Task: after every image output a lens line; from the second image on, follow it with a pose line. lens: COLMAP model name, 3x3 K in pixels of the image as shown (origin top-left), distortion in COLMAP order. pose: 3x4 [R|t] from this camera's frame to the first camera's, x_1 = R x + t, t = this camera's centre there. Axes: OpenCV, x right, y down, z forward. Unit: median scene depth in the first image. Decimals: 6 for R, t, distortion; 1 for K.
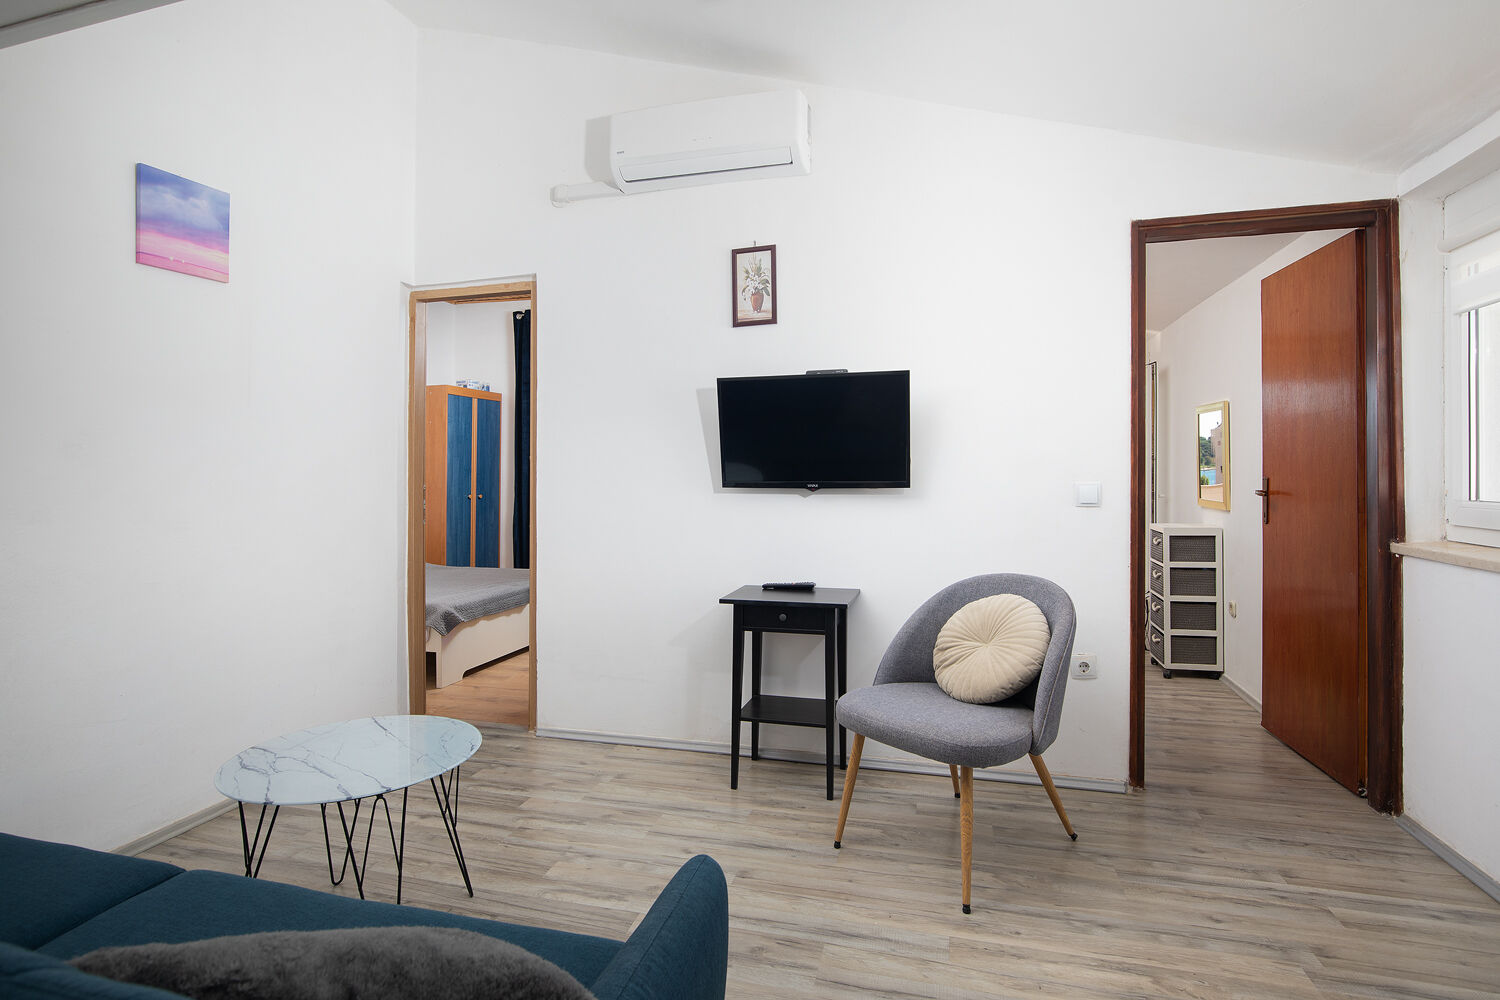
lens RADIAL K [[758.1, 0, 730.5], [0, 758.1, 465.8], [0, 0, 1]] dist [0.002955, 0.000042]
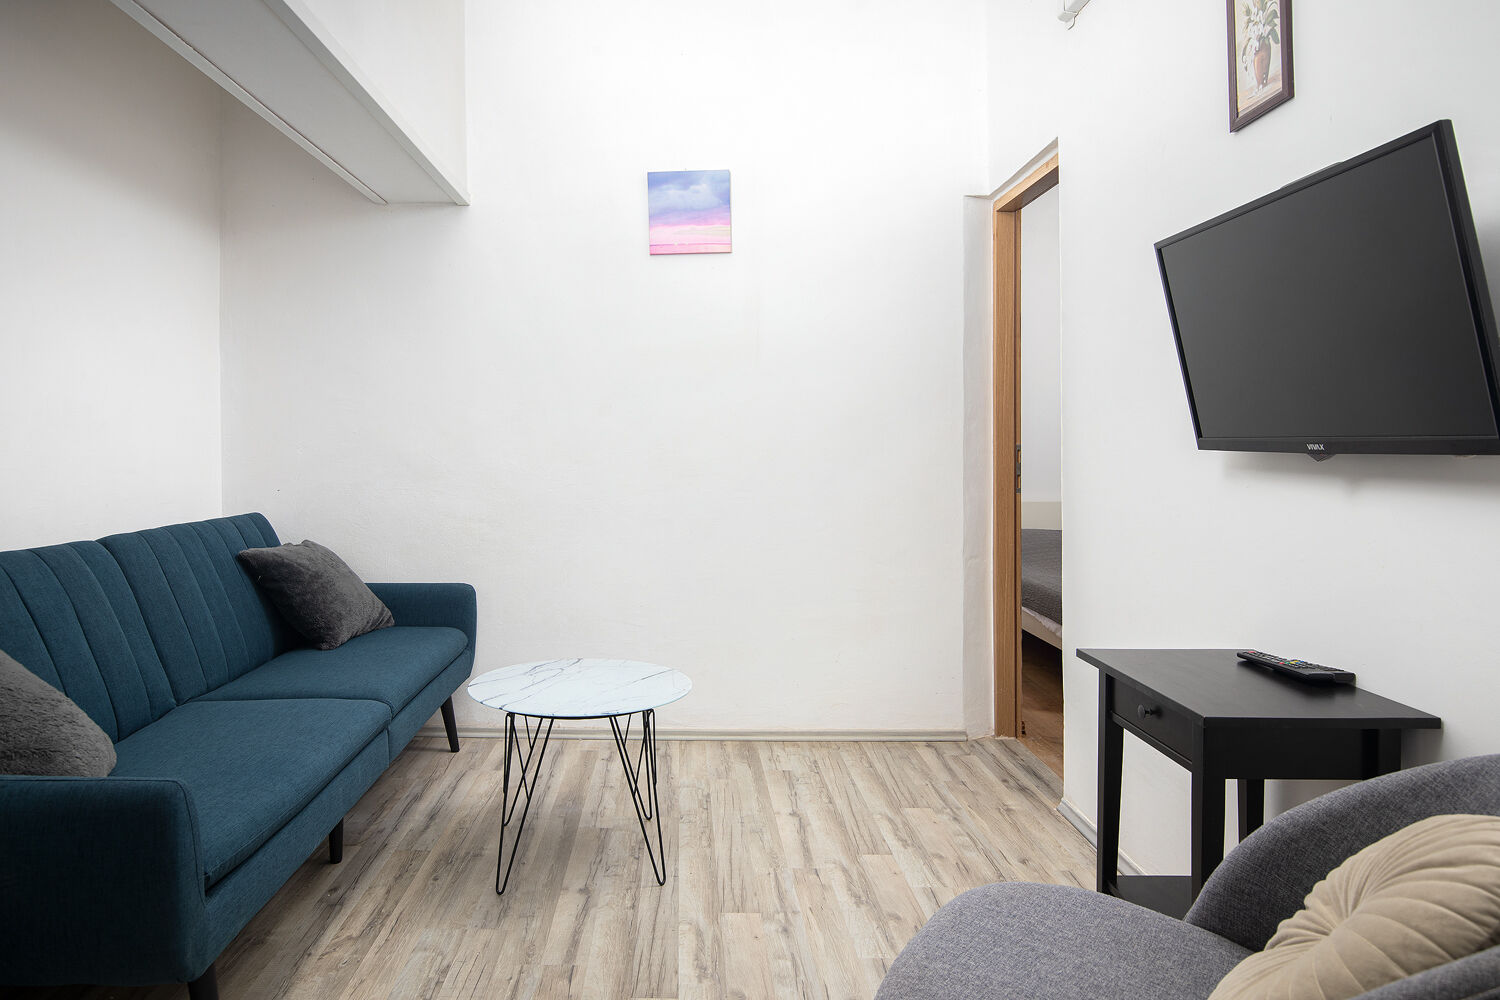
lens RADIAL K [[948.3, 0, 732.0], [0, 948.3, 447.2], [0, 0, 1]] dist [0.000378, -0.000536]
pose [[0.288830, 0.007351, -0.957352, 0.629453], [0.005346, 0.999943, 0.009291, 0.022660], [0.957366, -0.007802, 0.288774, 0.613684]]
